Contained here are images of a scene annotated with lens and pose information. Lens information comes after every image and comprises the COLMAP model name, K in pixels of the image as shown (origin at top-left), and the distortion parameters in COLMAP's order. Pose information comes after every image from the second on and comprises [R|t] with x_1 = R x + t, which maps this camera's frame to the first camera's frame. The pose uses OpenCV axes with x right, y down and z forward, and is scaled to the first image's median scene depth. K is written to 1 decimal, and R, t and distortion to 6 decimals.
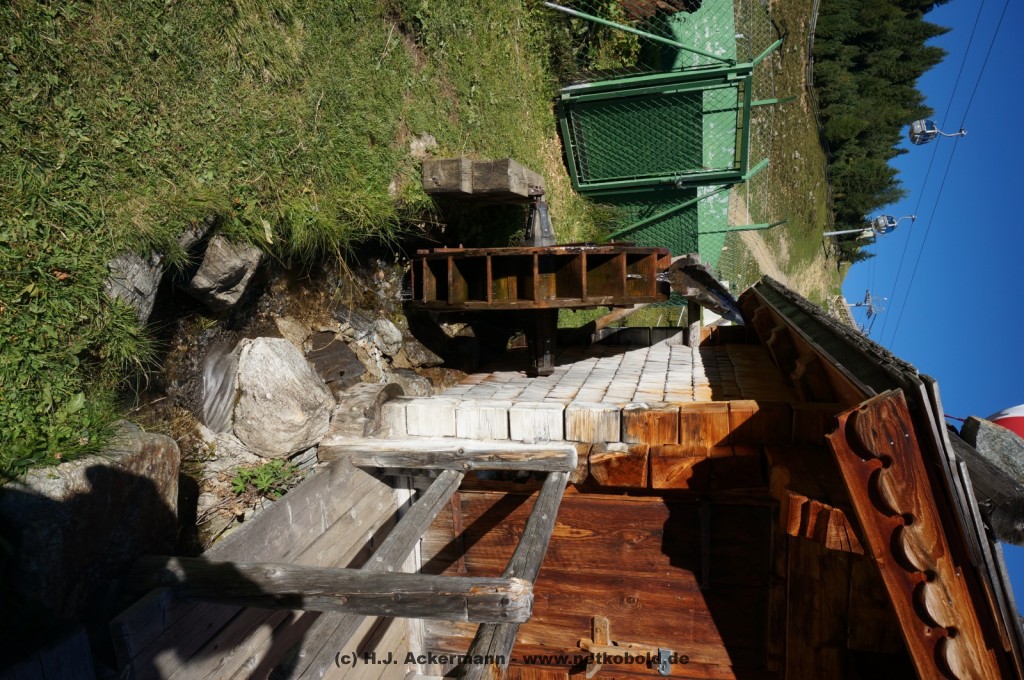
lens RADIAL K [[682.2, 0, 498.4], [0, 682.2, 335.1], [0, 0, 1]] dist [-0.082178, 0.046183]
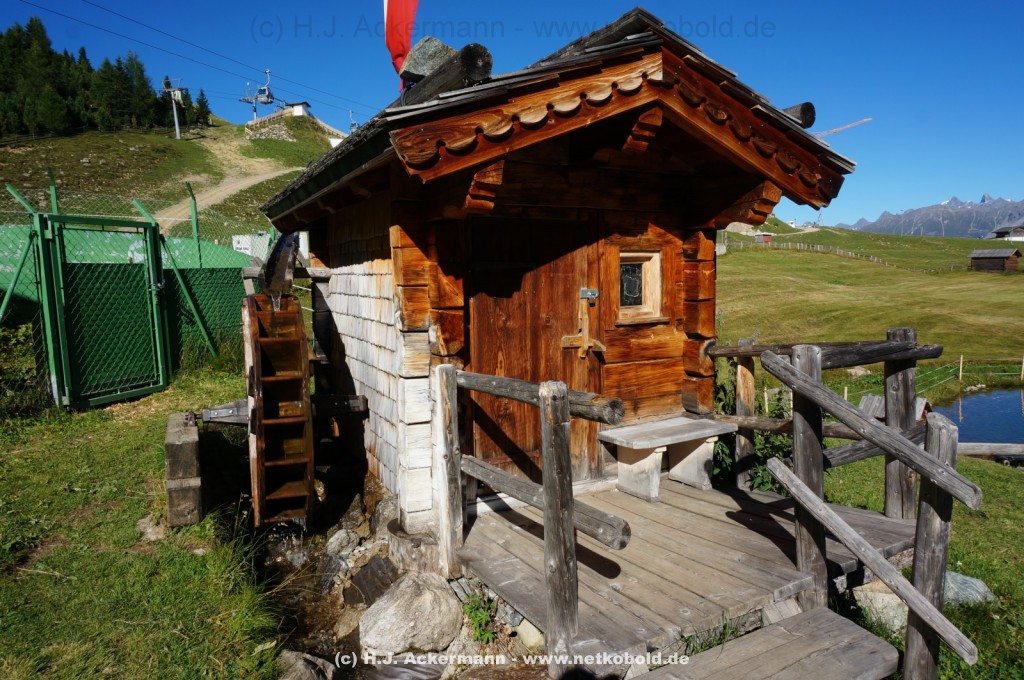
lens RADIAL K [[682.2, 0, 498.4], [0, 682.2, 335.1], [0, 0, 1]] dist [-0.082178, 0.046183]
pose [[-0.079071, -0.981927, 0.171949, -0.051428], [0.956887, -0.026402, 0.289257, -0.080941], [-0.279490, 0.187407, 0.941681, -0.213329]]
